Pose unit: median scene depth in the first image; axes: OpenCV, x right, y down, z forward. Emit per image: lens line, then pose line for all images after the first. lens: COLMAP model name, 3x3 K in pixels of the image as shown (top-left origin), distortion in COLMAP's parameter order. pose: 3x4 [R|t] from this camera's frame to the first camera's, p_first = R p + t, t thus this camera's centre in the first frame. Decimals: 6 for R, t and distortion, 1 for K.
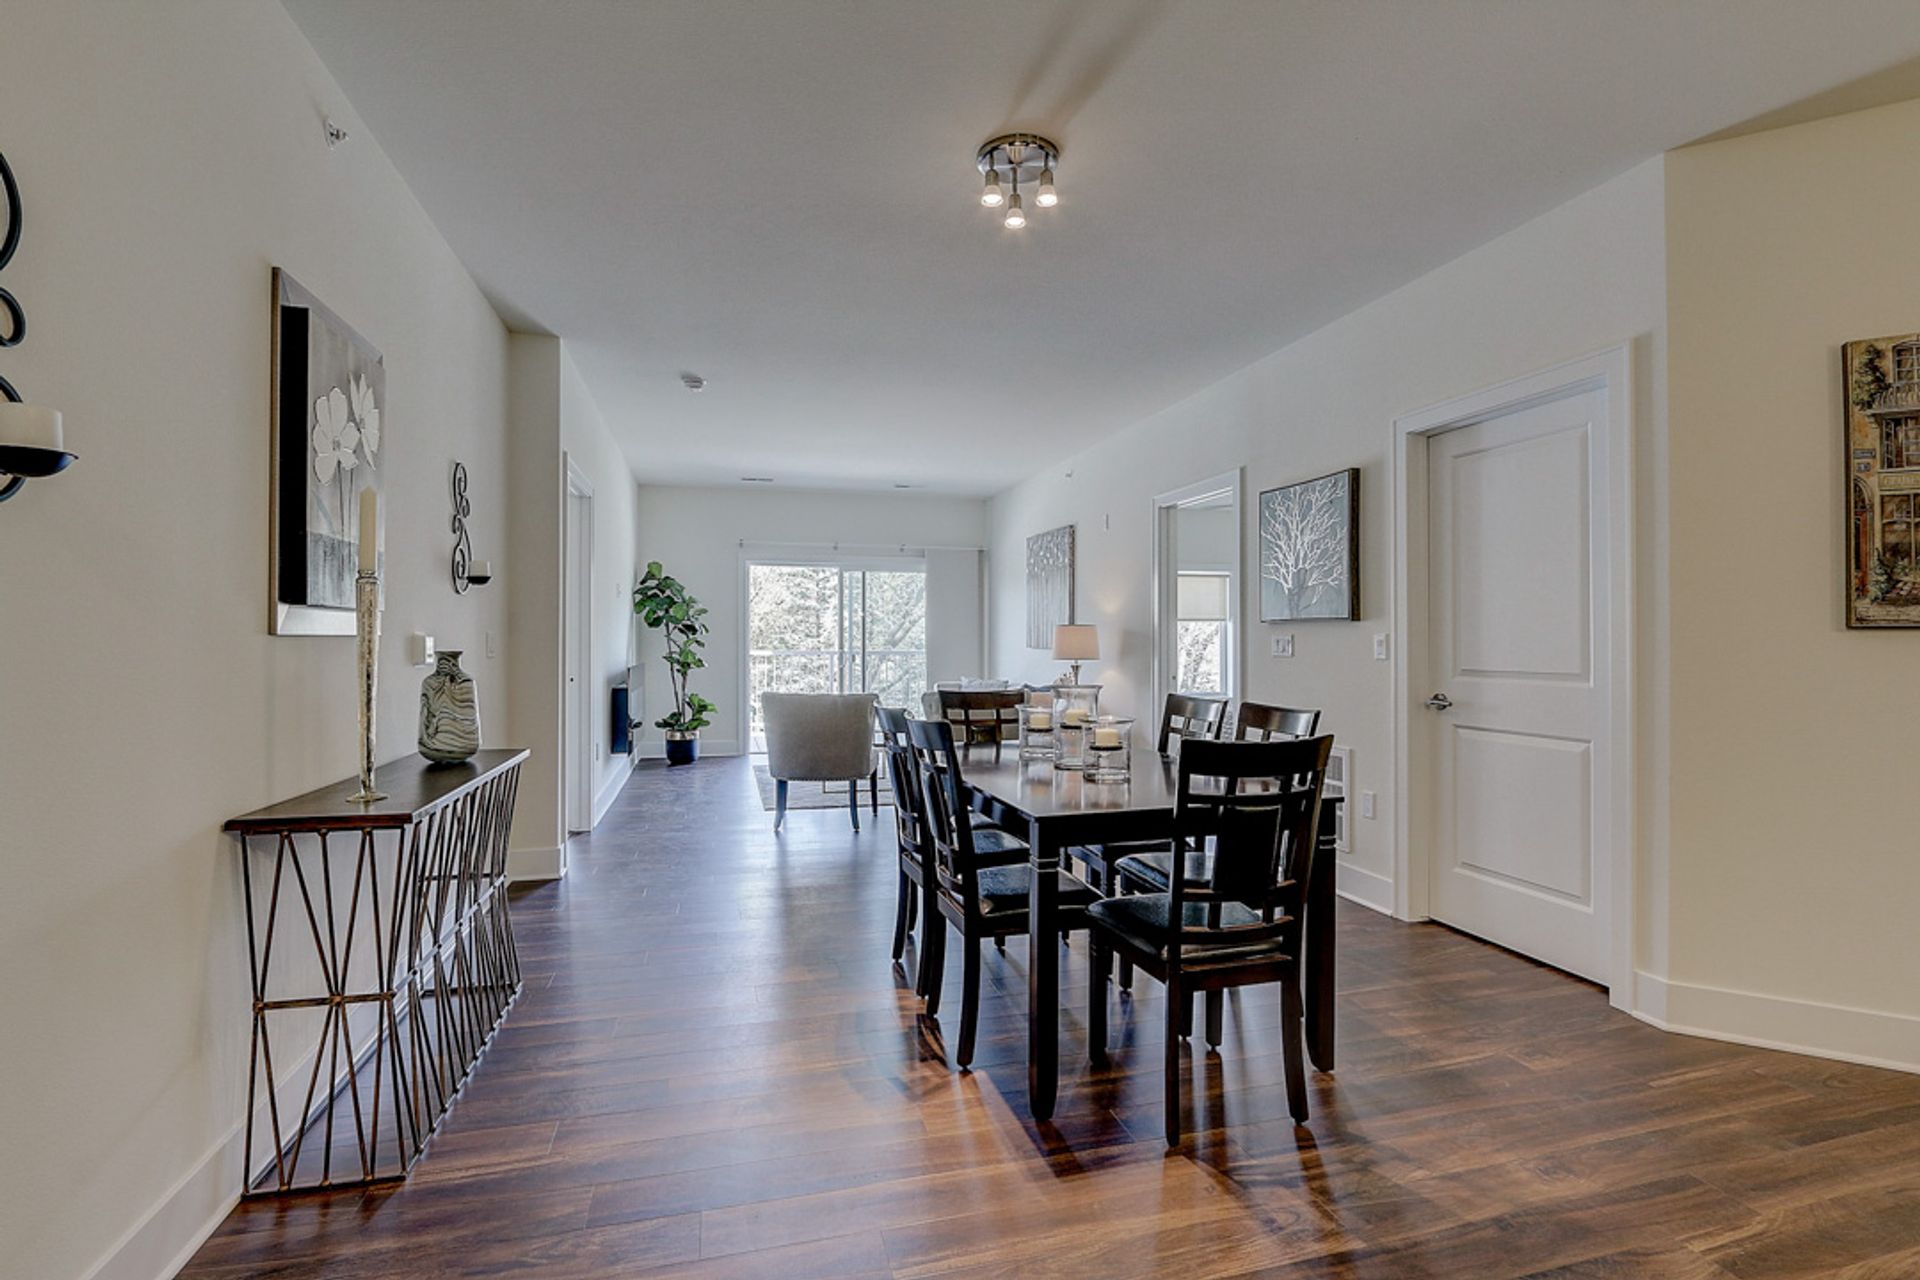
lens RADIAL K [[882.6, 0, 960.7], [0, 882.6, 638.7], [0, 0, 1]] dist [-0.005521, -0.000212]
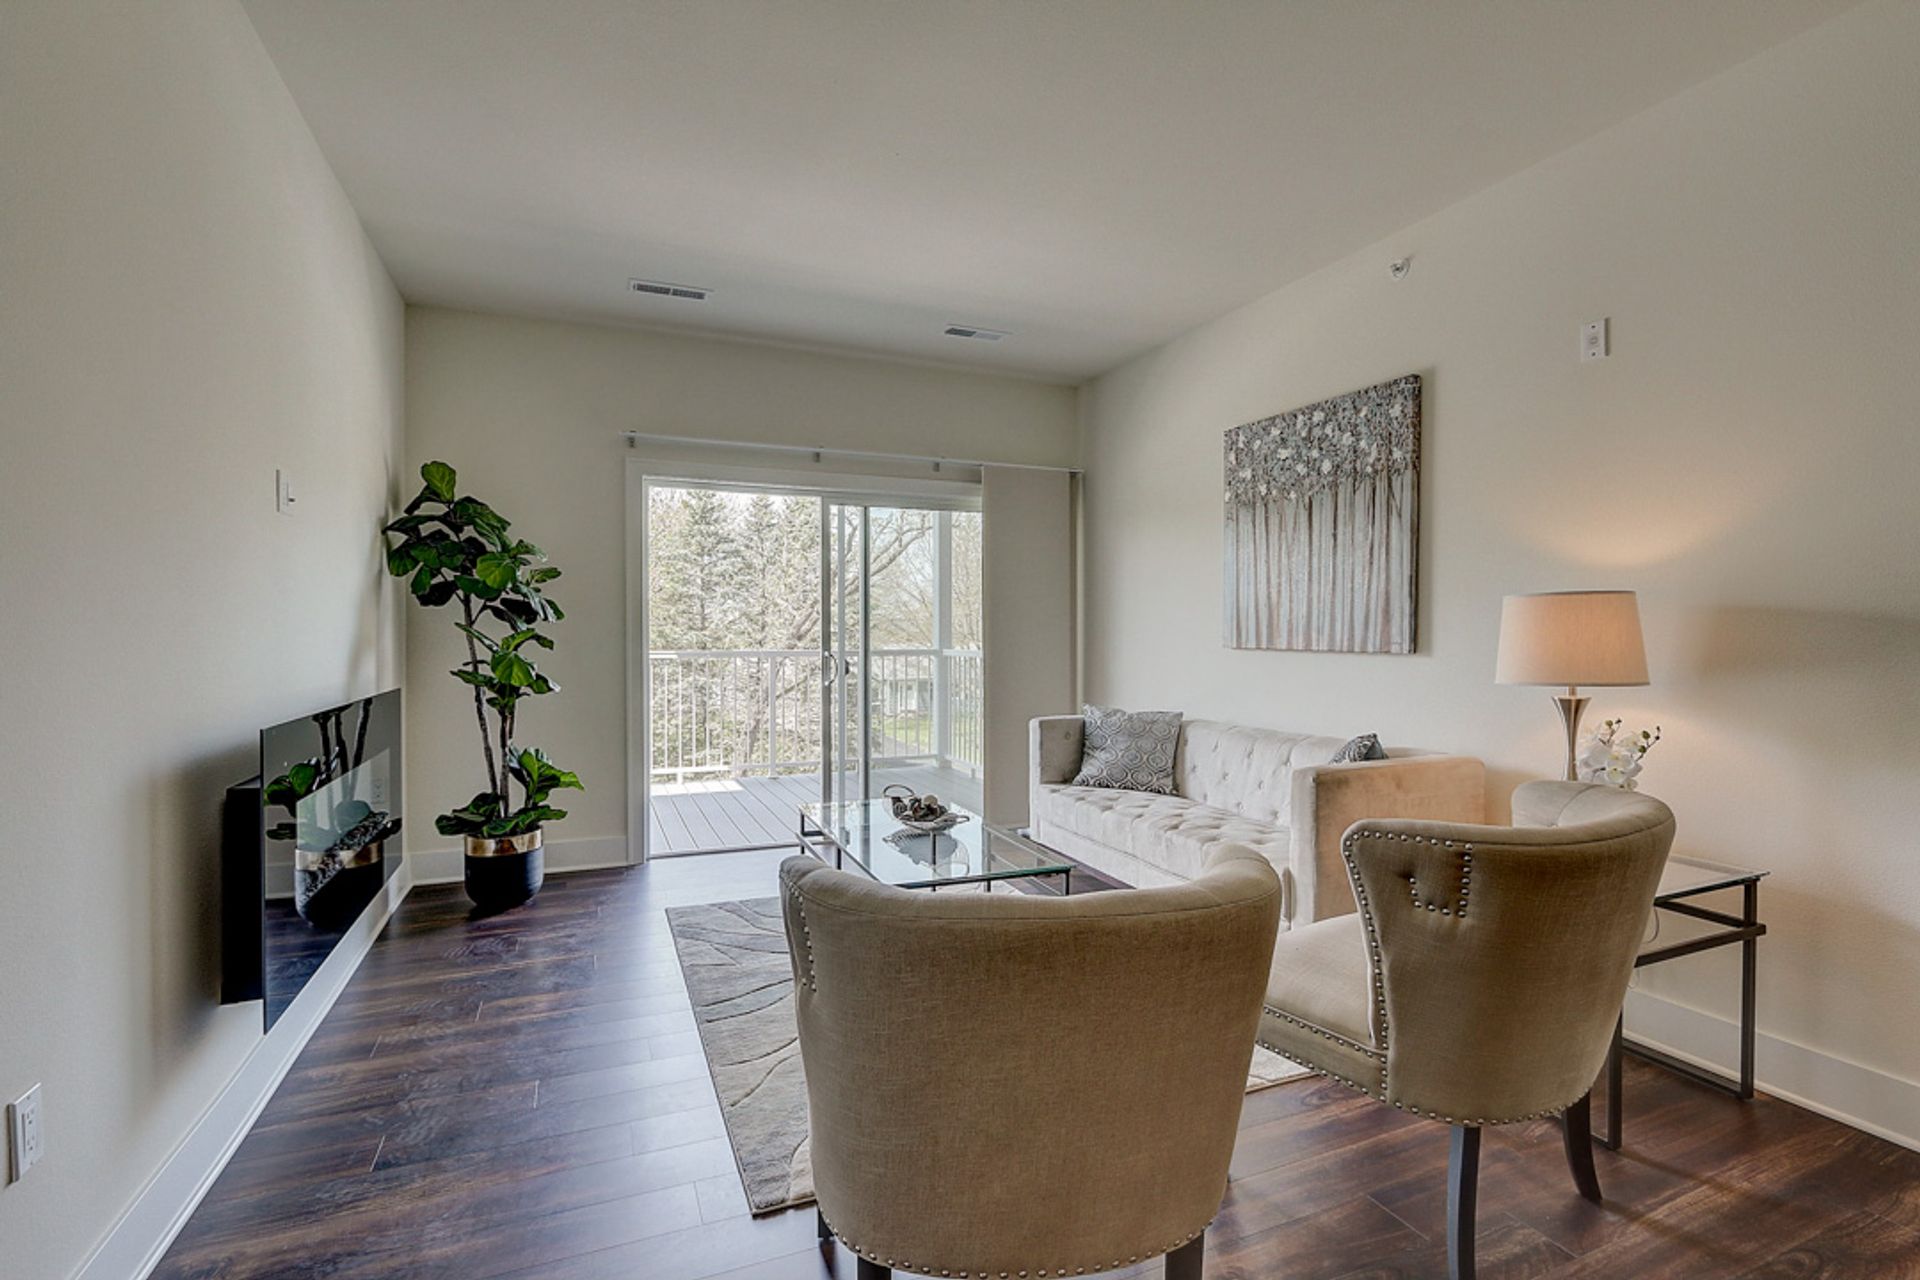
lens RADIAL K [[882.6, 0, 959.1], [0, 882.6, 637.2], [0, 0, 1]] dist [-0.005521, -0.000212]
pose [[0.990939, -0.001982, 0.134297, -0.143939], [0.001119, 0.999978, 0.006501, 0.000377], [-0.134307, -0.006291, 0.990920, 0.521683]]
